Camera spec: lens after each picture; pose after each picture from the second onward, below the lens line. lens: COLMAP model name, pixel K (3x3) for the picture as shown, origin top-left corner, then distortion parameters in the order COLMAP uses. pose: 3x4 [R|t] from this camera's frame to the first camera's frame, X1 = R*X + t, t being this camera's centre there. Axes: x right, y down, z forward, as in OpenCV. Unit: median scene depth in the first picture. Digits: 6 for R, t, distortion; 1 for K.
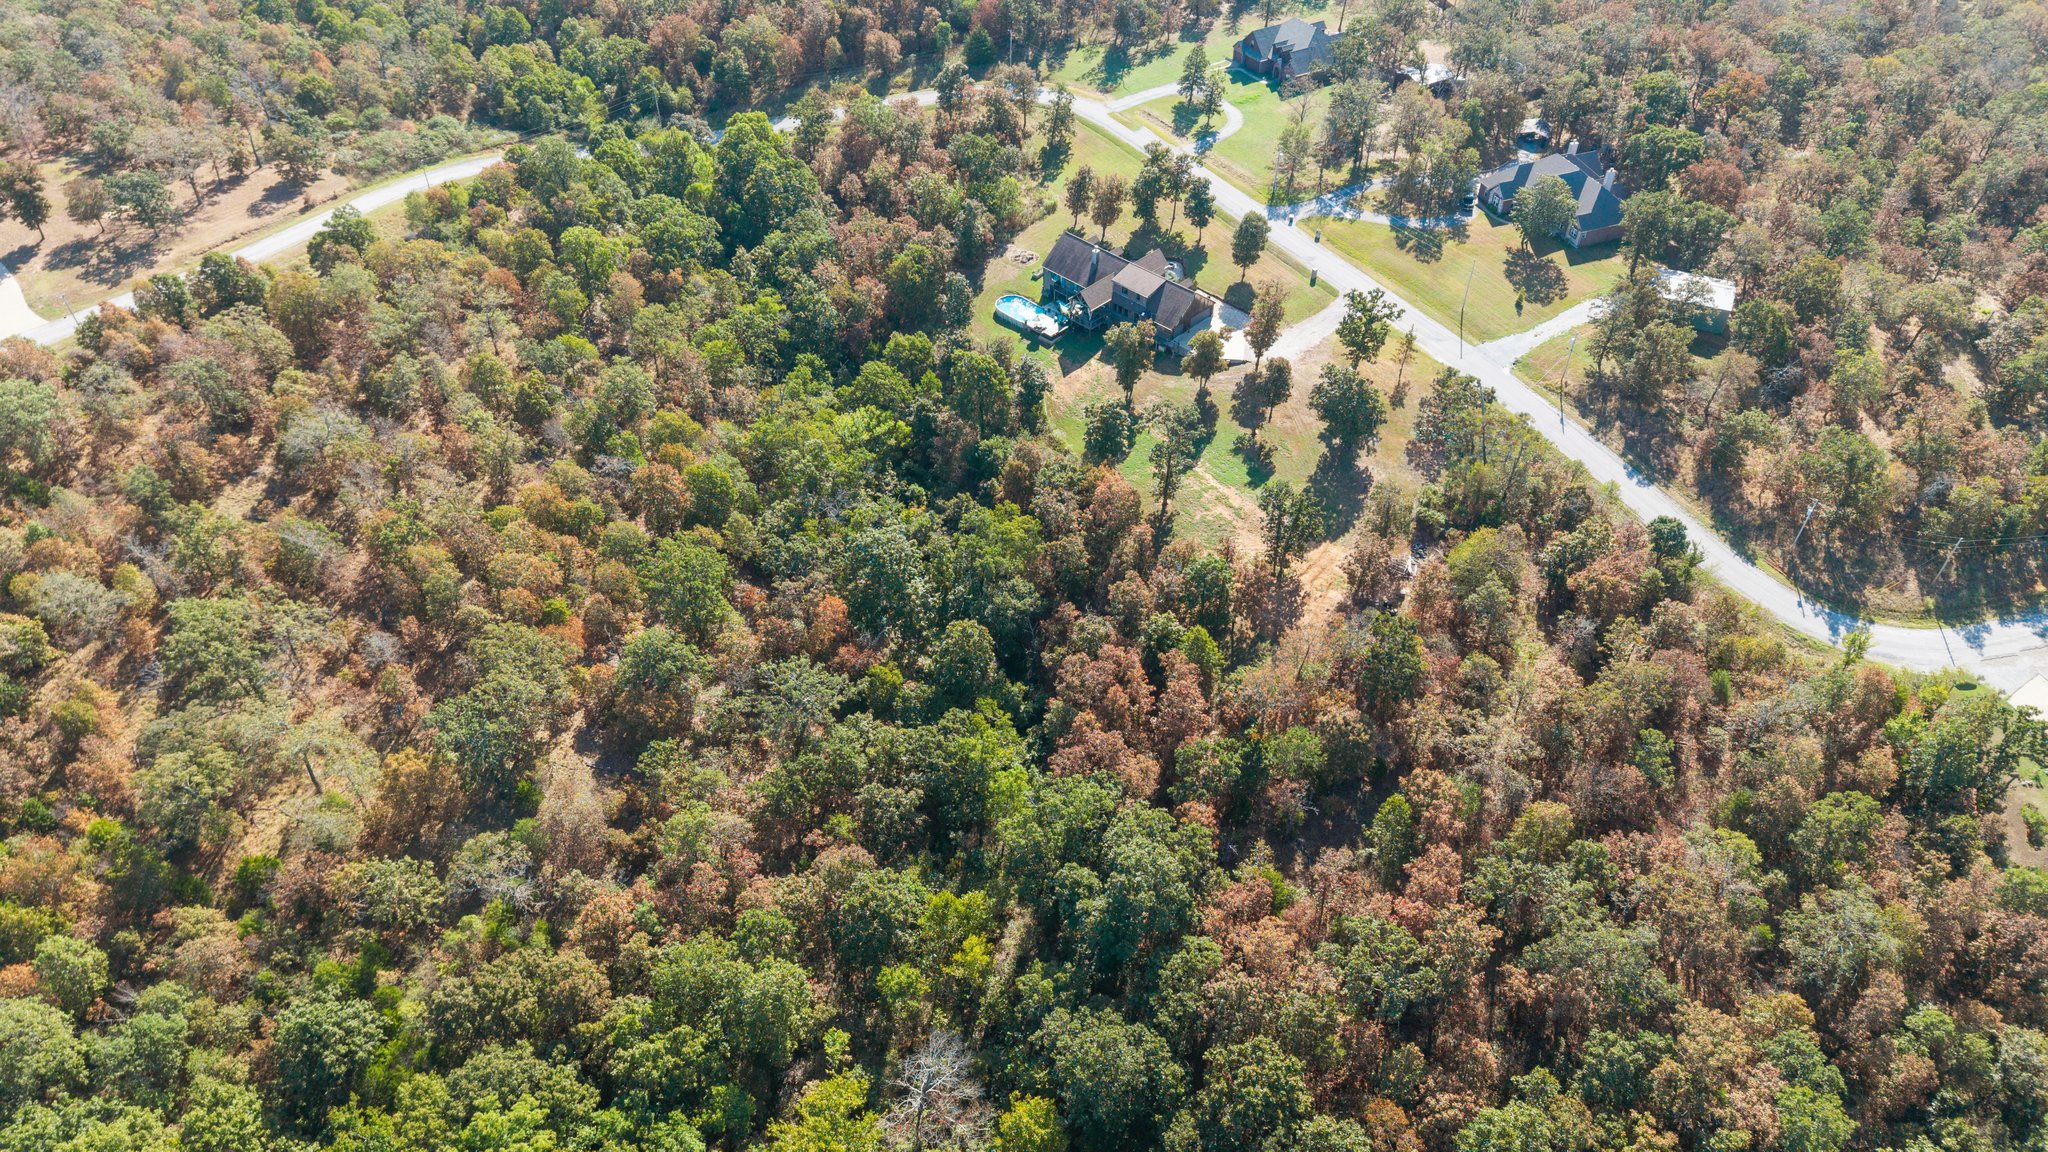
lens RADIAL K [[1360.8, 0, 1026.3], [0, 1360.8, 564.3], [0, 0, 1]] dist [0.055629, -0.118165]
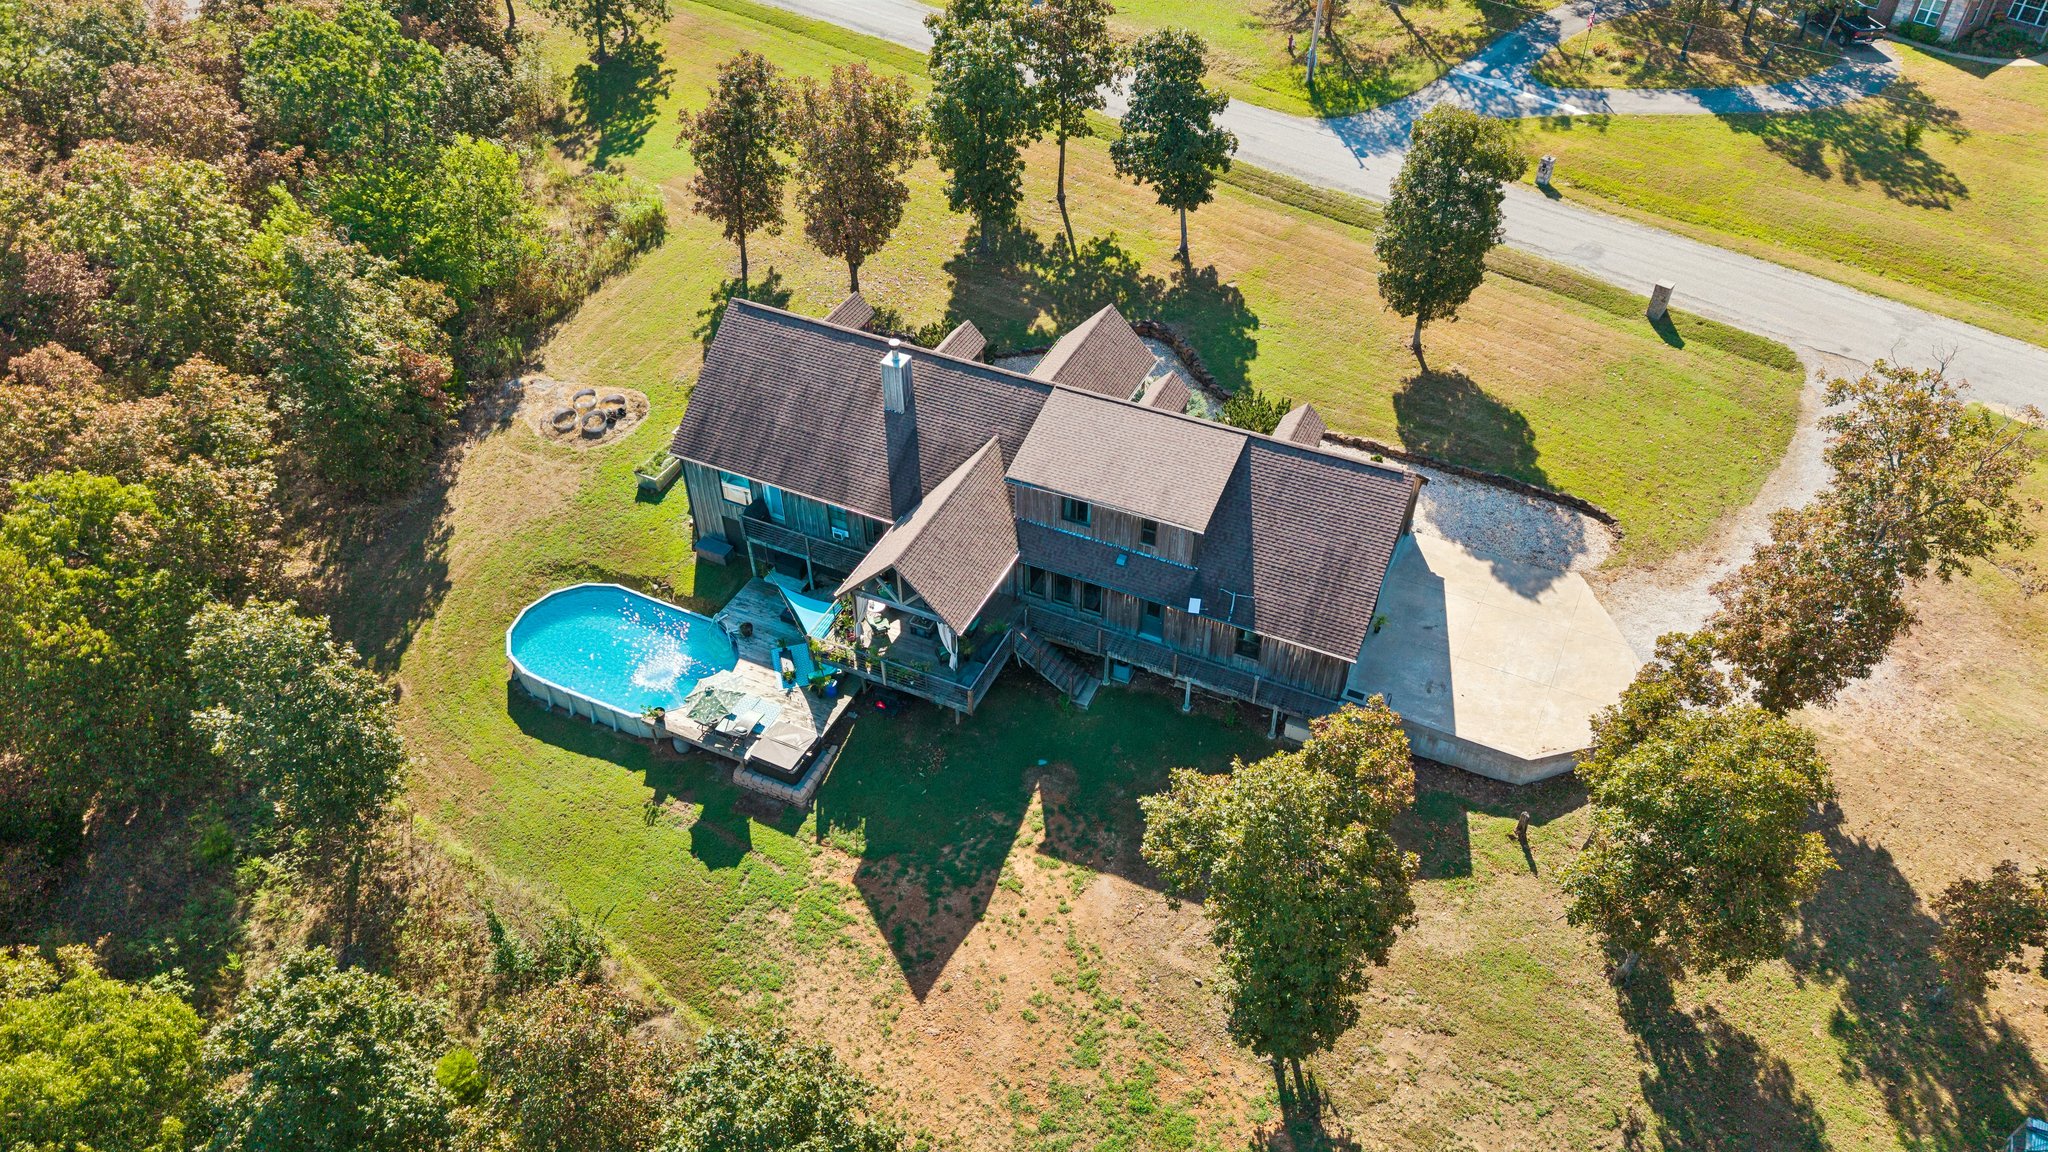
lens RADIAL K [[1360.8, 0, 1026.3], [0, 1360.8, 564.3], [0, 0, 1]] dist [0.055629, -0.118165]
pose [[0.943259, -0.214399, 0.253565, 0.004675], [0.219908, 0.975497, 0.006768, -0.180380], [-0.248803, 0.049377, 0.967295, 0.722931]]
